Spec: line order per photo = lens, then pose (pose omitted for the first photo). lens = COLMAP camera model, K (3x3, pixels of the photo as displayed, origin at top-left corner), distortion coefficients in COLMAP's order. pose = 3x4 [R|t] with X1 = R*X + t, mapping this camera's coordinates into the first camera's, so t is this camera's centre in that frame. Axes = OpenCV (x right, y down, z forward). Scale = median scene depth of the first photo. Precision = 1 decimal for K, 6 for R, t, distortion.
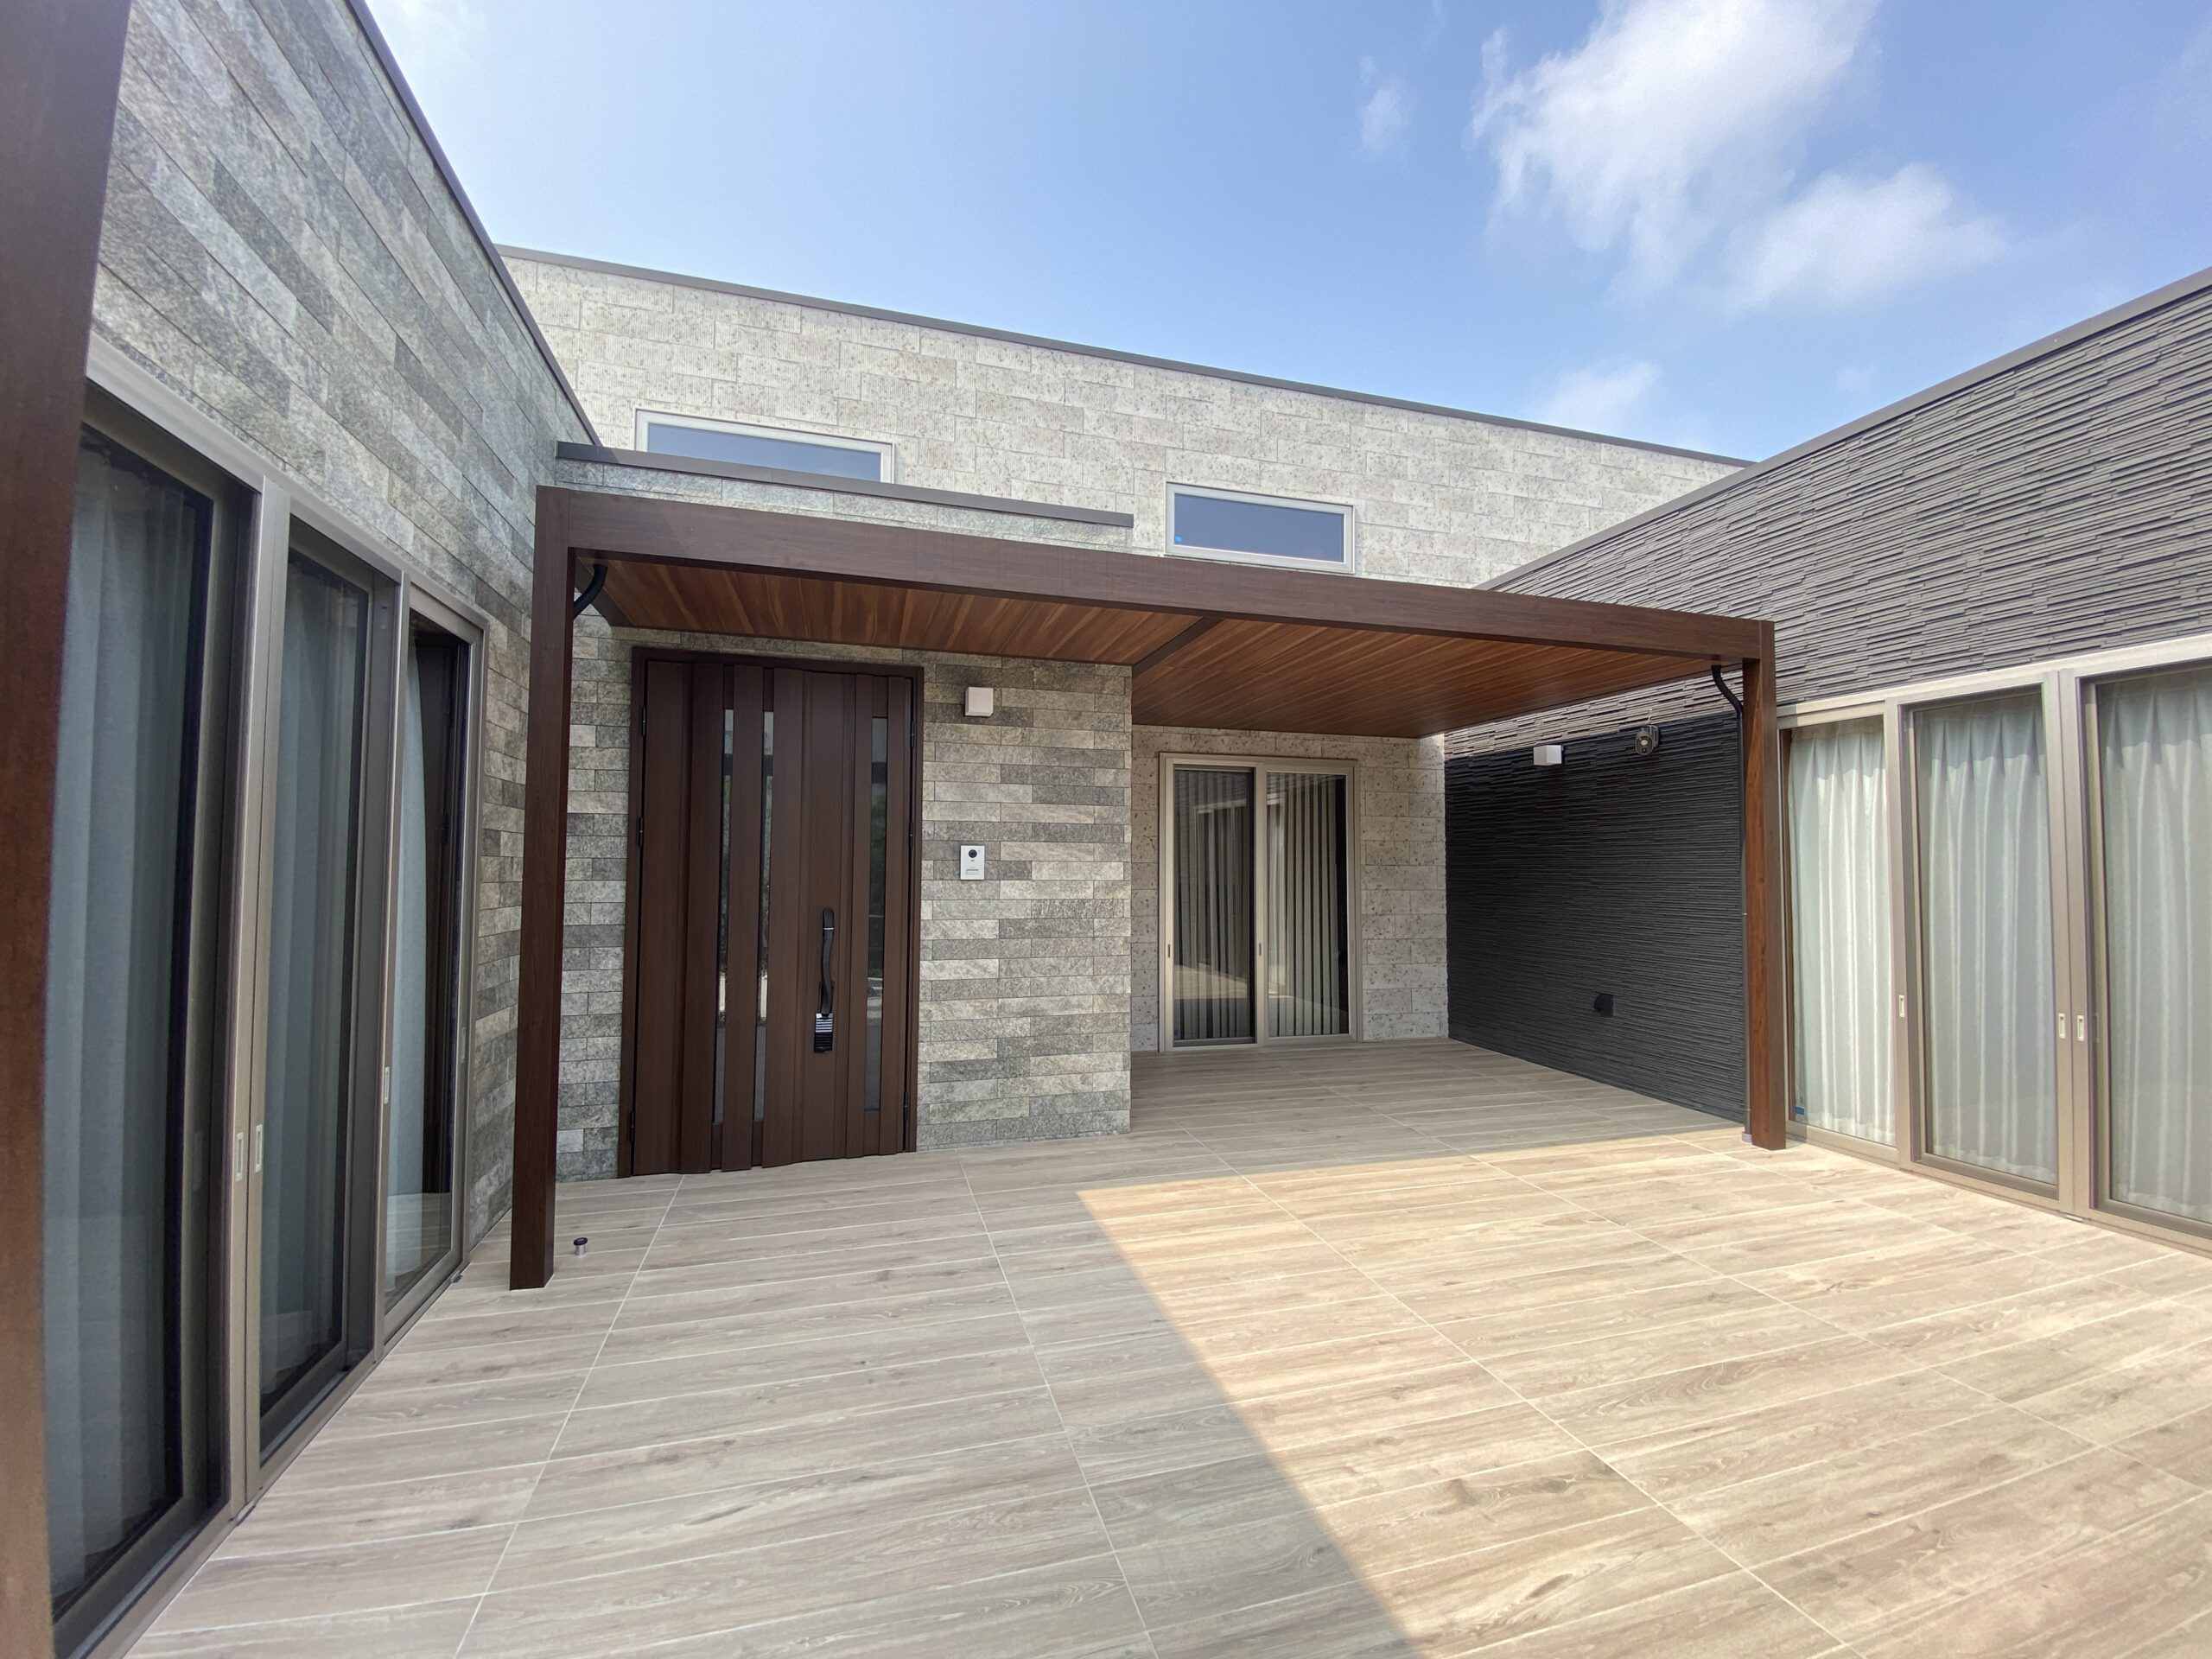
lens RADIAL K [[893.7, 0, 1099.4], [0, 893.7, 835.7], [0, 0, 1]] dist [0.012640, -0.016569]
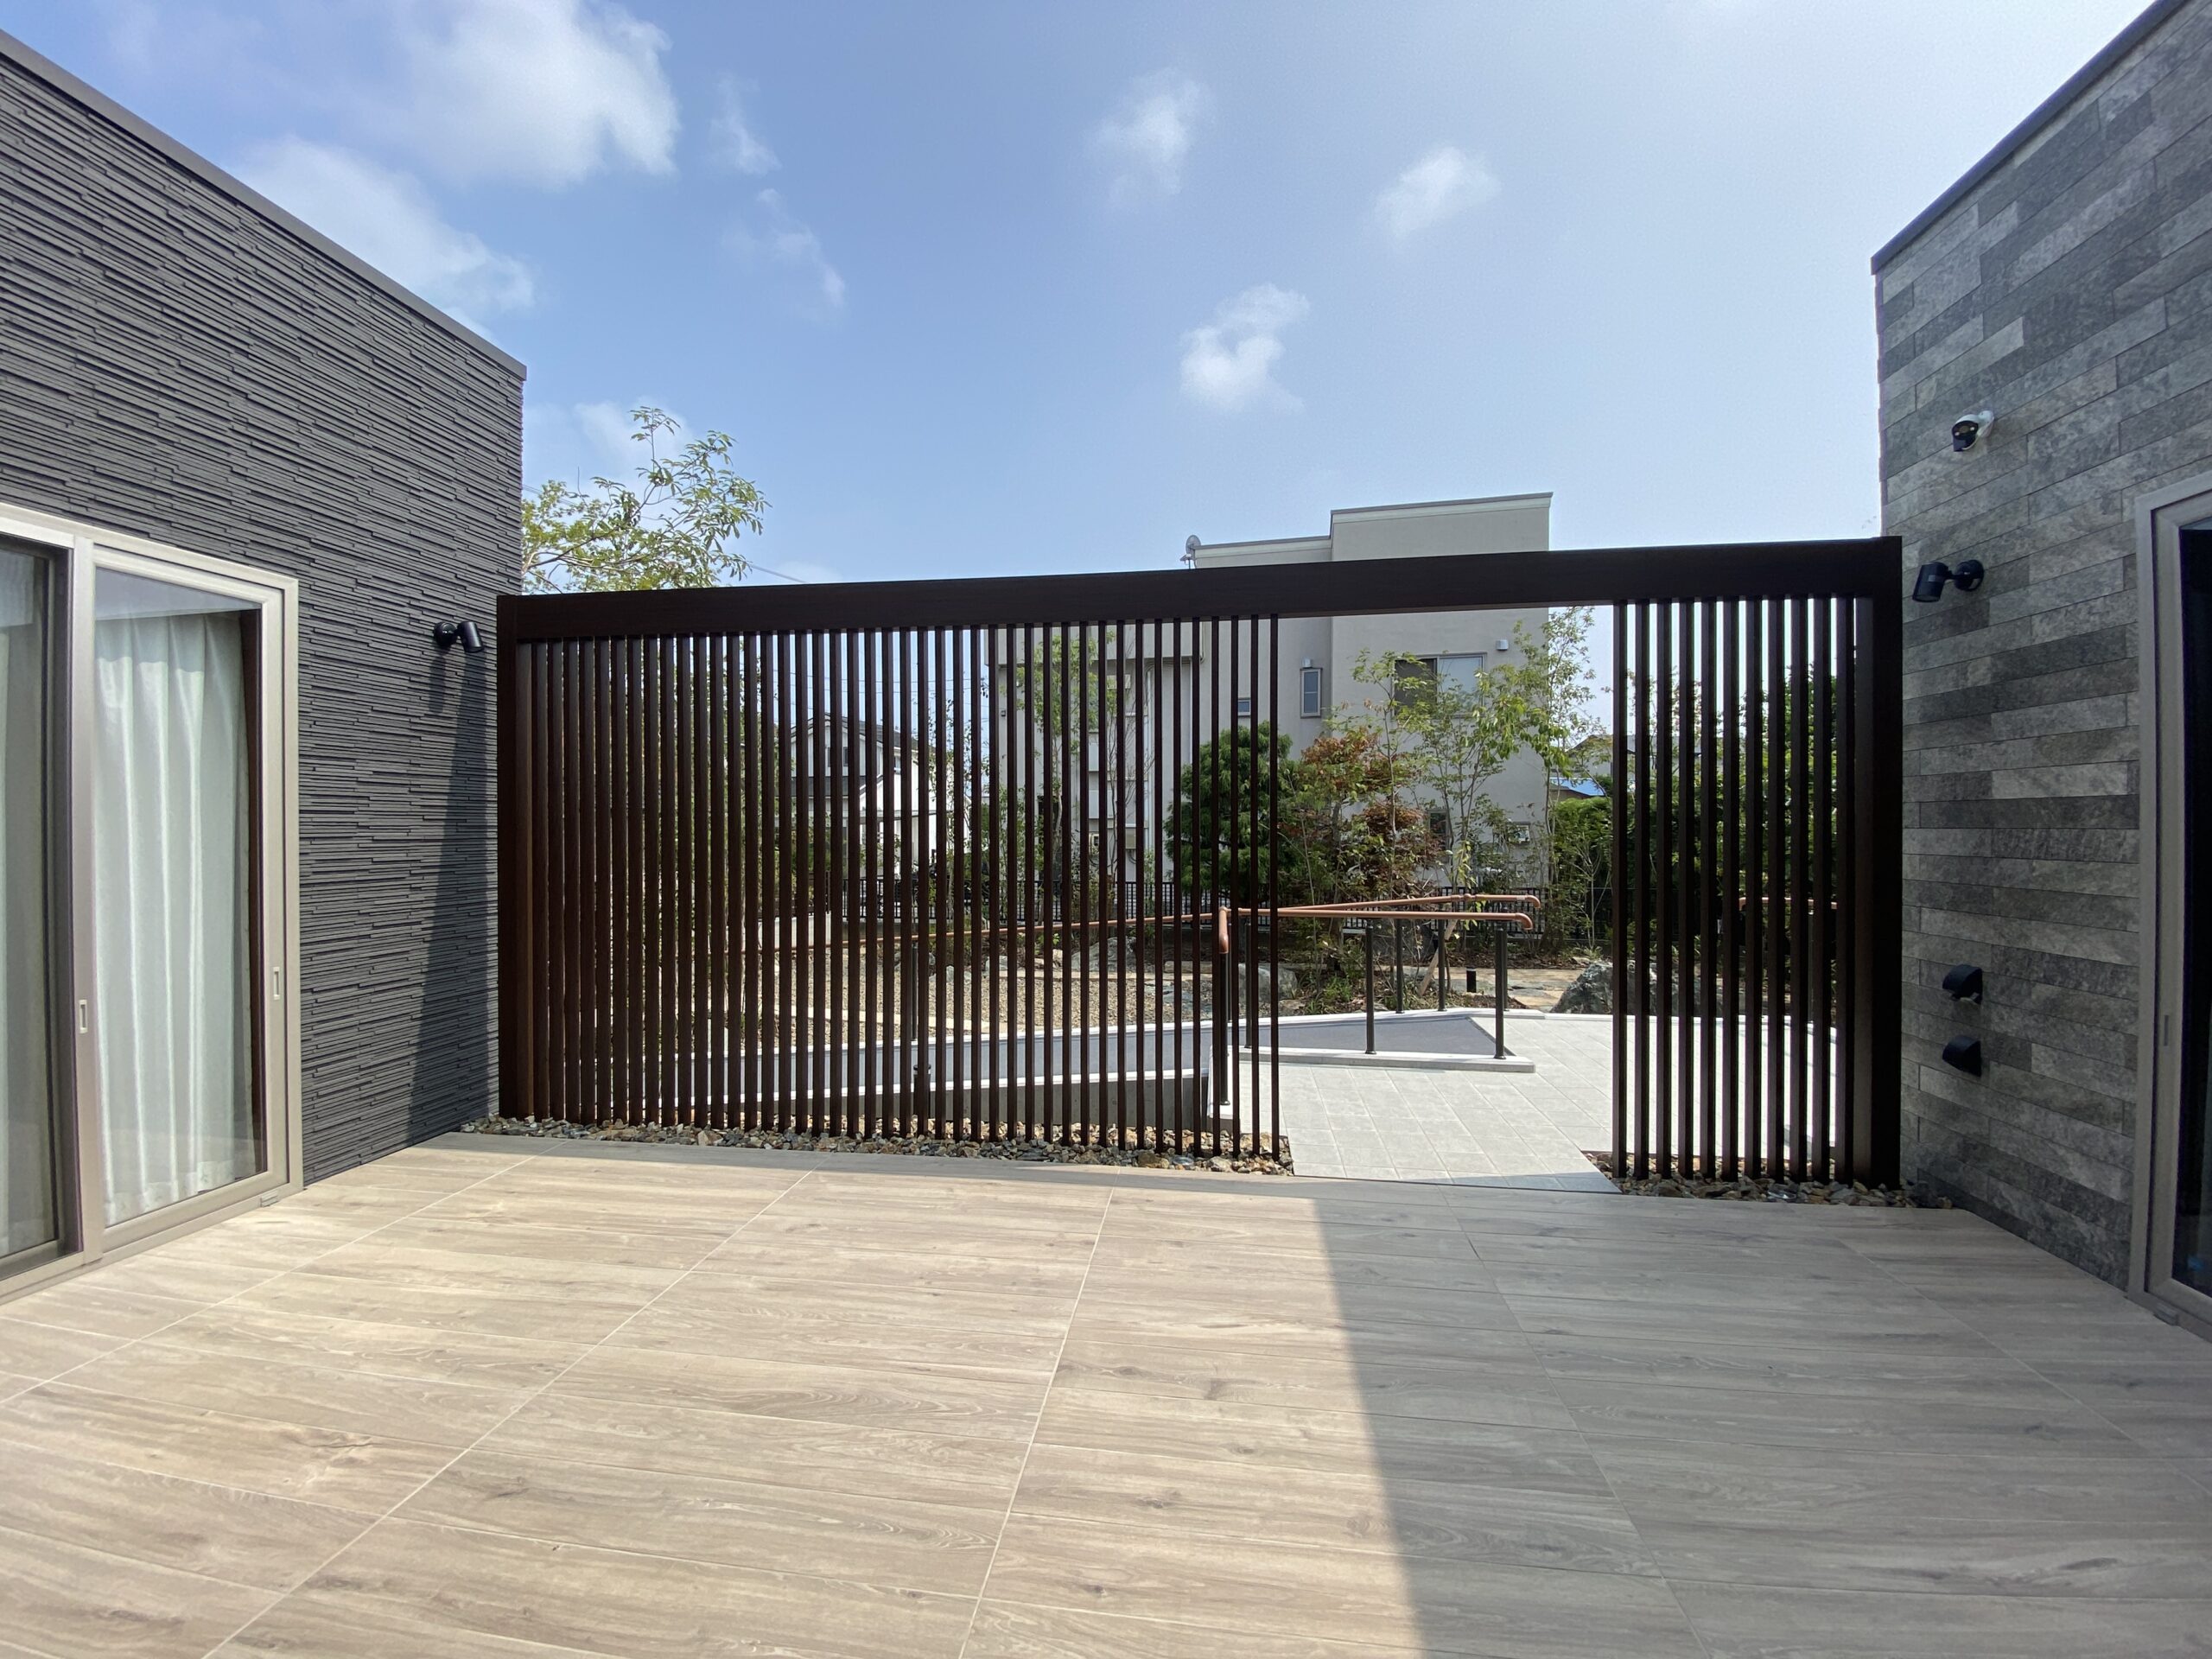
lens RADIAL K [[893.7, 0, 1103.4], [0, 893.7, 830.8], [0, 0, 1]] dist [0.012640, -0.016569]
pose [[-0.910530, -0.004474, 0.413420, 0.041428], [-0.017202, 0.999486, -0.027069, 0.047184], [-0.413086, -0.031759, -0.910138, 0.946930]]
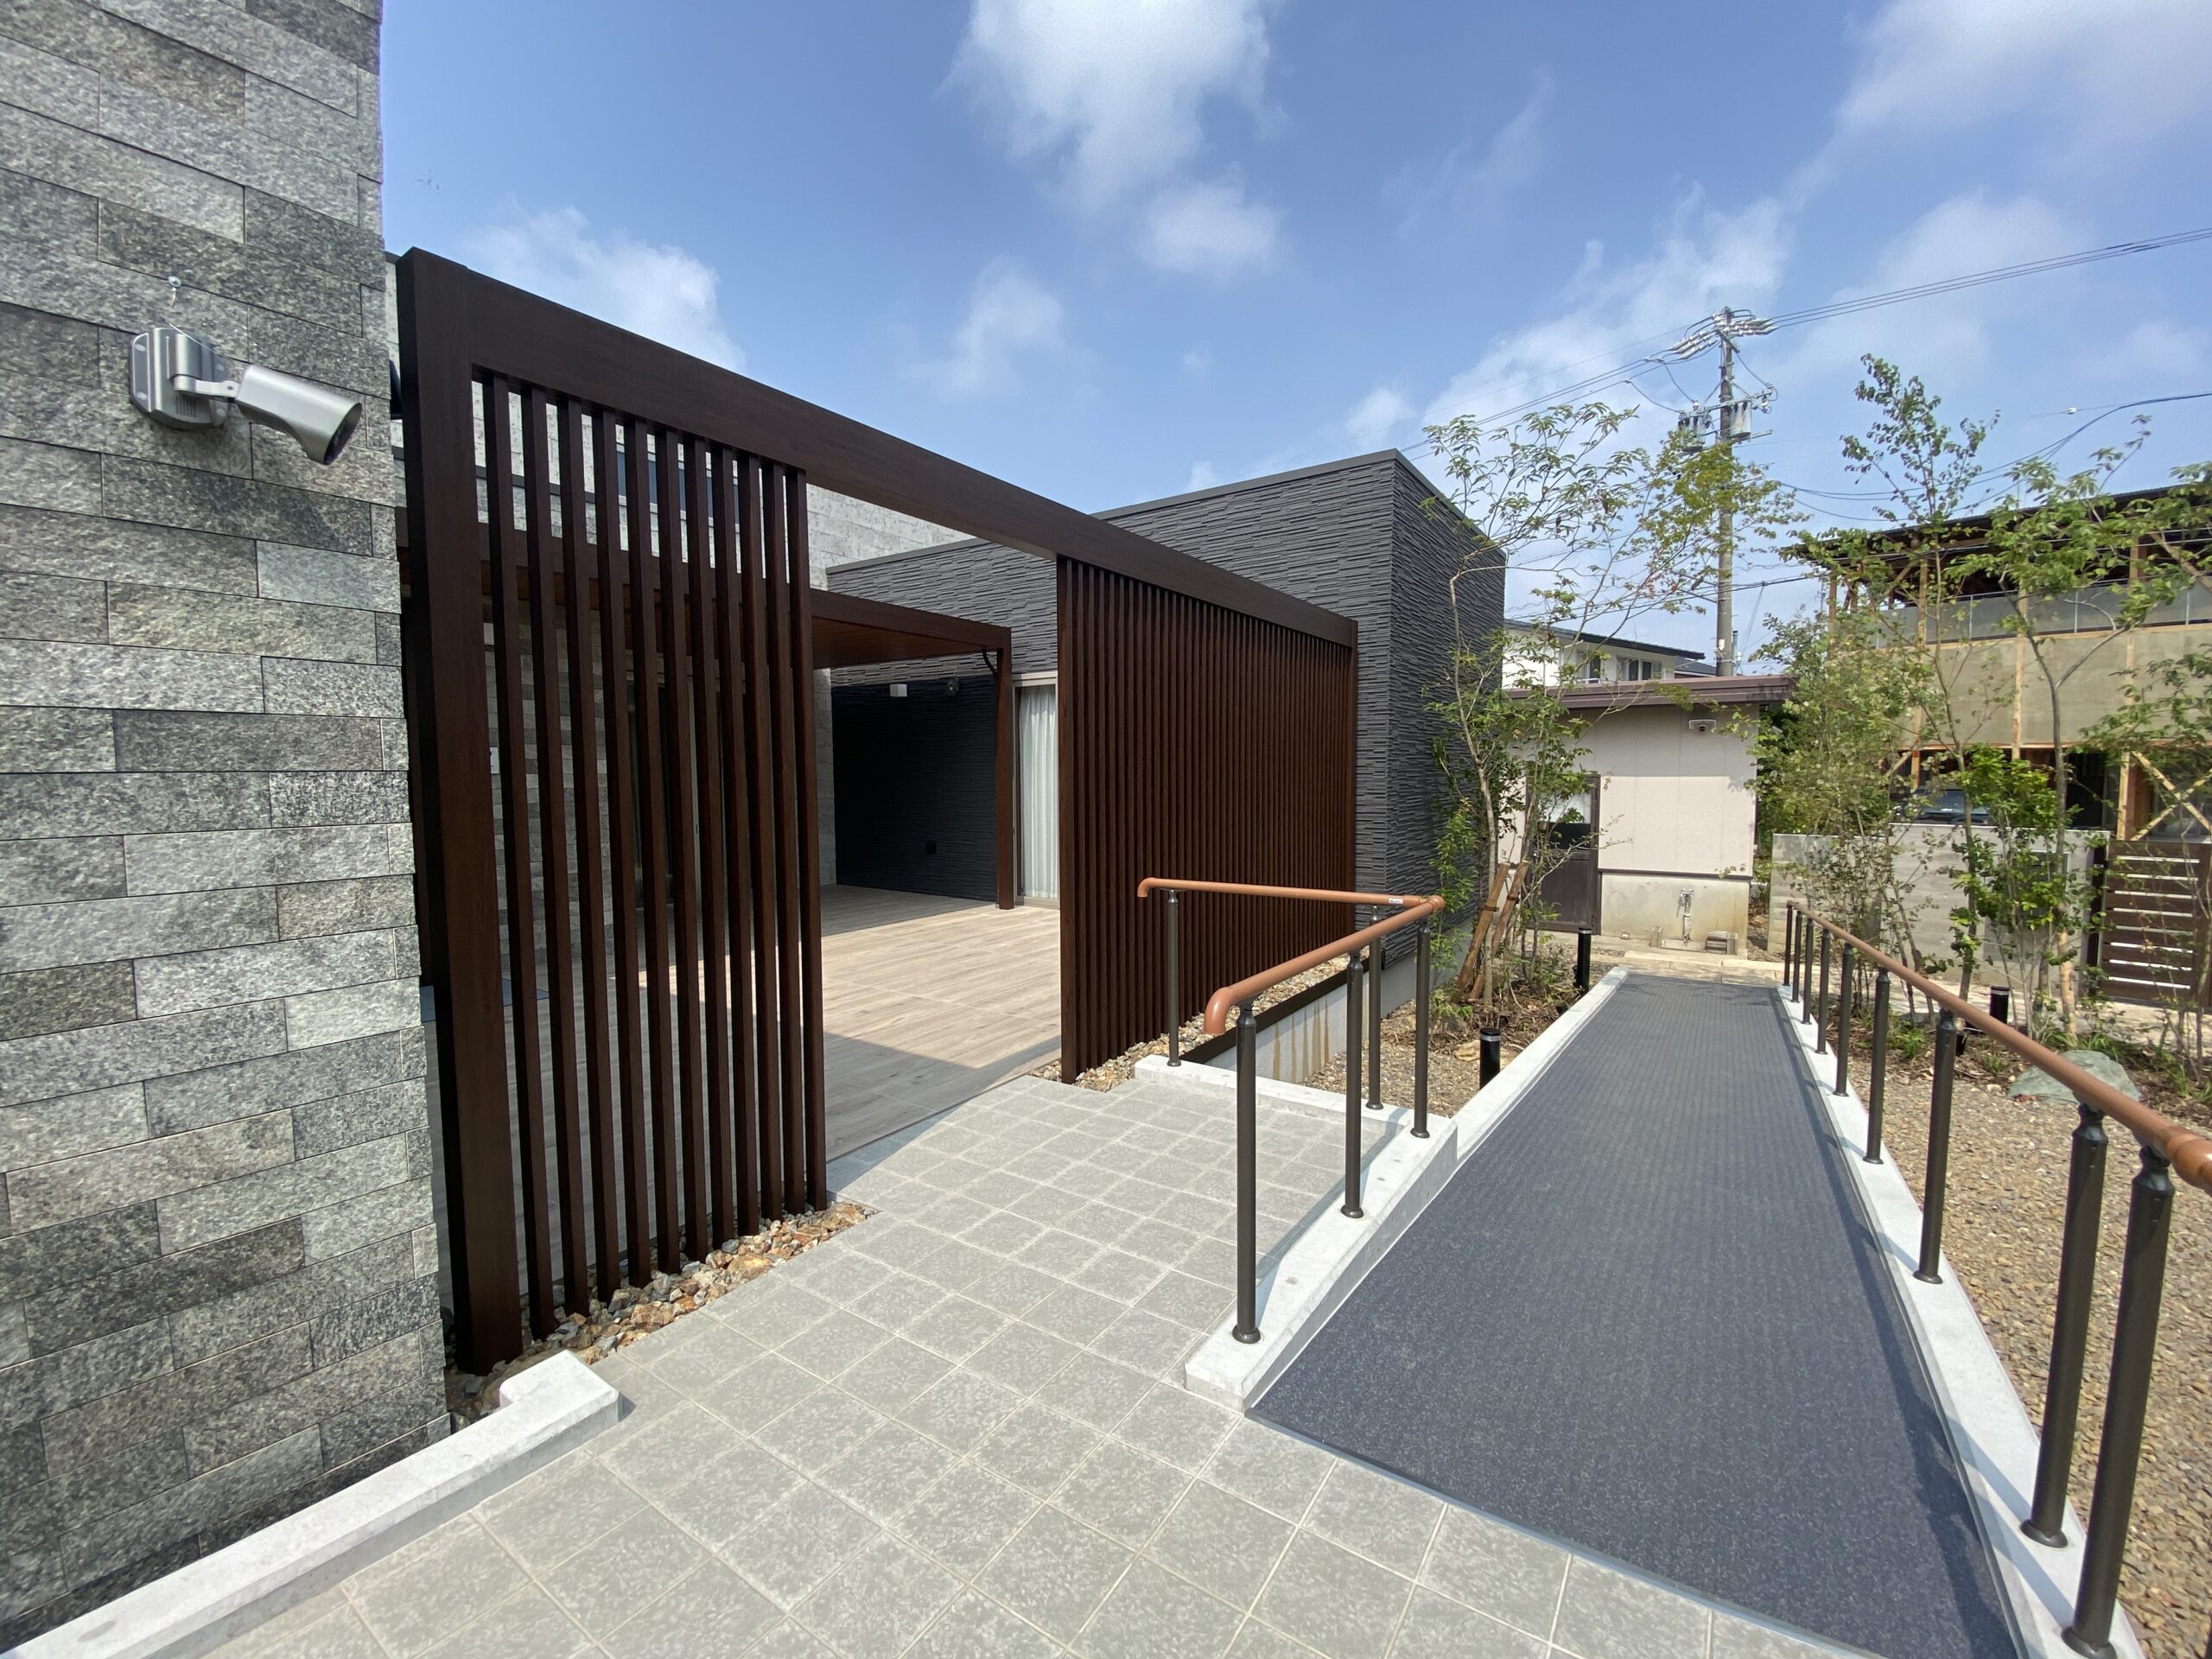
lens RADIAL K [[891.5, 0, 1099.7], [0, 891.5, 828.9], [0, 0, 1]] dist [-0.015010, -0.005947]
pose [[0.778957, -0.050924, 0.625006, -0.276922], [-0.012114, 0.995289, 0.096193, -0.005229], [-0.626961, -0.082501, 0.774670, -0.584795]]
